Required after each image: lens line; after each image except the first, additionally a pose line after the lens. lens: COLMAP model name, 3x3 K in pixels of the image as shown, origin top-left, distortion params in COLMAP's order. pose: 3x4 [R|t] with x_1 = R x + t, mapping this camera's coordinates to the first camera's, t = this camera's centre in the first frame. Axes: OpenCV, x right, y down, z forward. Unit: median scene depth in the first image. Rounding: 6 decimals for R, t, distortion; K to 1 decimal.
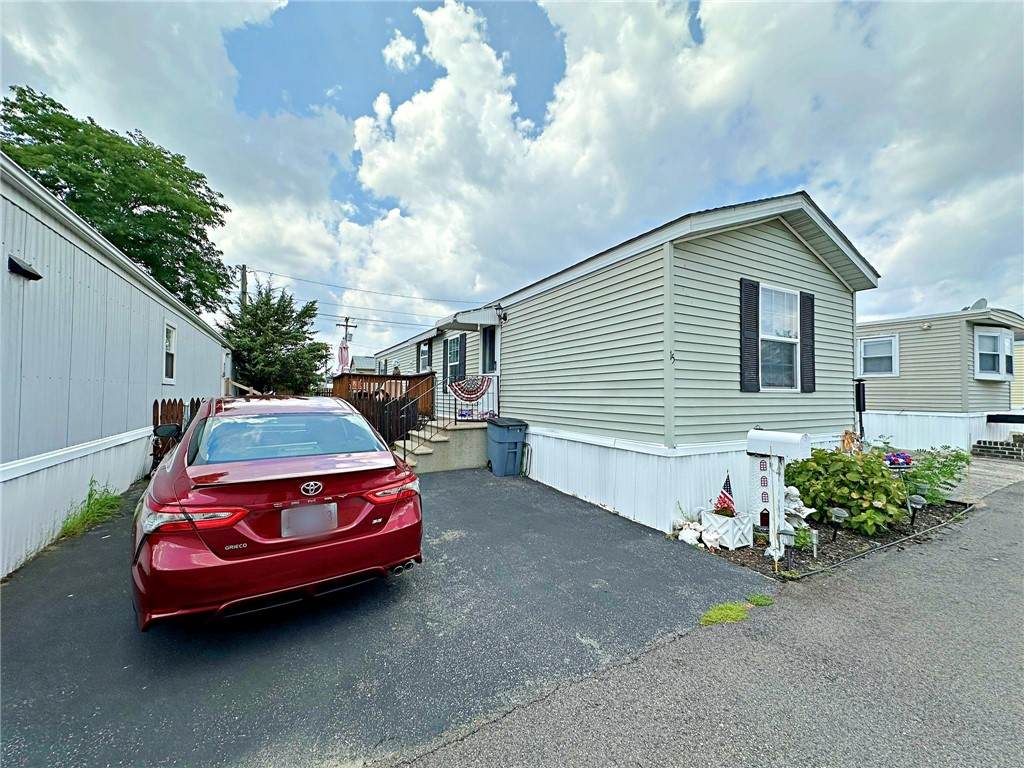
lens RADIAL K [[409.8, 0, 507.3], [0, 409.8, 387.0], [0, 0, 1]] dist [0.001358, 0.000095]
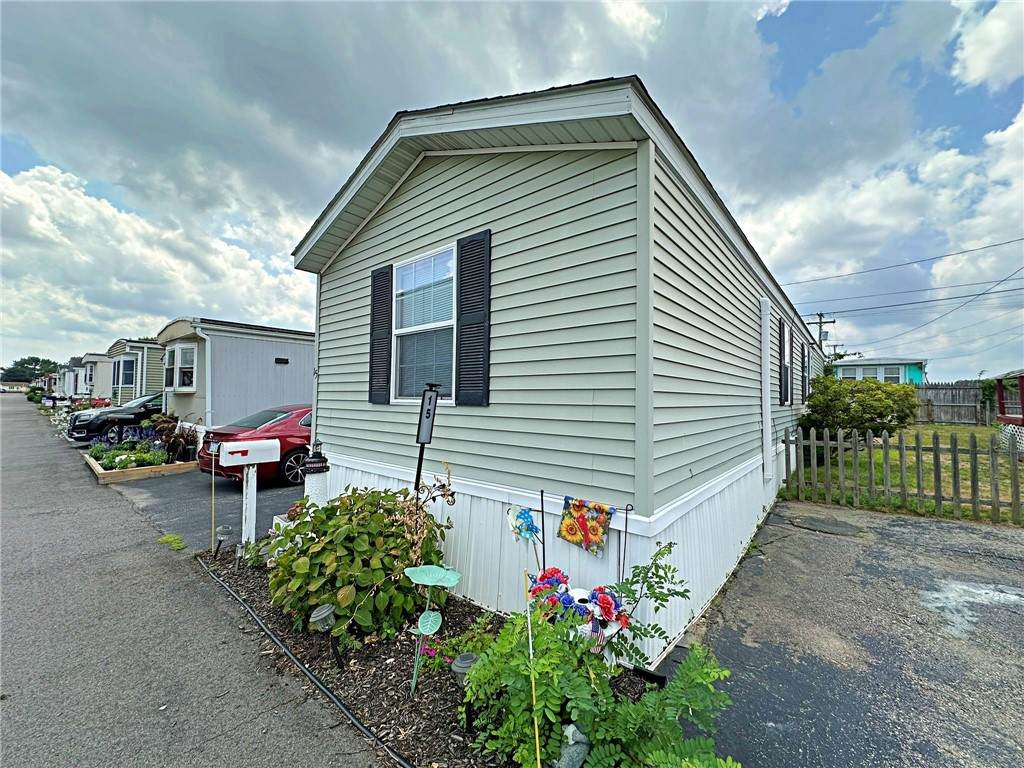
lens RADIAL K [[409.8, 0, 507.1], [0, 409.8, 387.8], [0, 0, 1]] dist [0.001358, 0.000095]
pose [[0.356217, -0.030298, -0.933912, 1.446221], [-0.000065, 0.999473, -0.032450, 0.006721], [0.934403, 0.011620, 0.356027, 0.947067]]
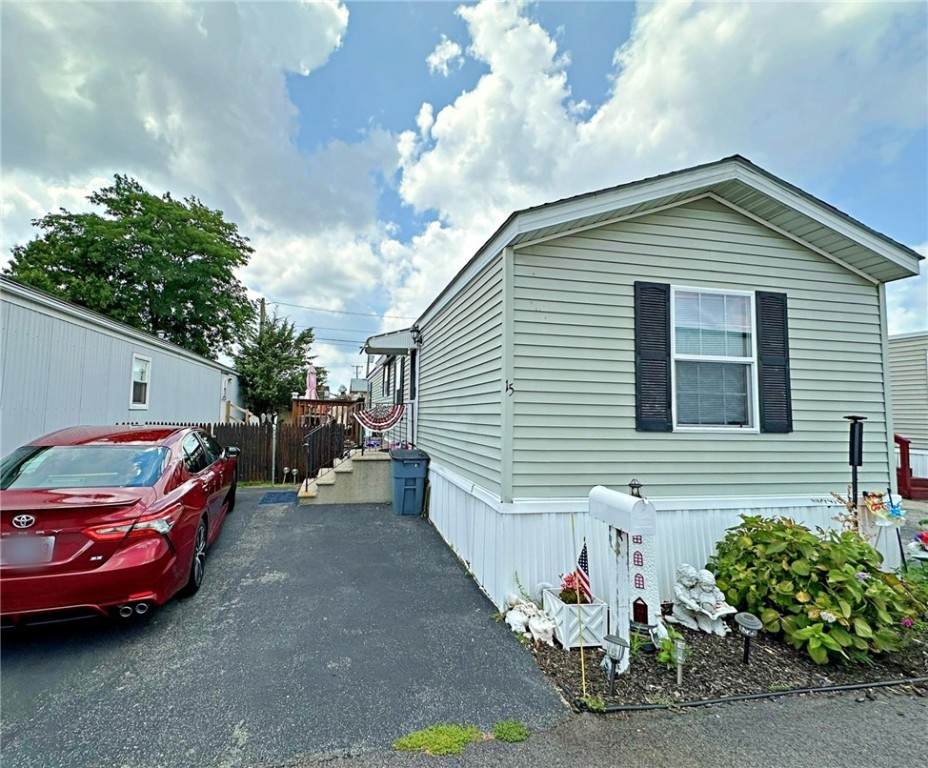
lens RADIAL K [[429.0, 0, 372.4], [0, 429.0, 386.7], [0, 0, 1]] dist [-0.000777, 0.000619]
pose [[0.948264, -0.009017, -0.317356, 0.354092], [-0.007599, 0.998666, -0.051081, -0.025411], [0.317393, 0.050849, 0.946930, 0.100297]]
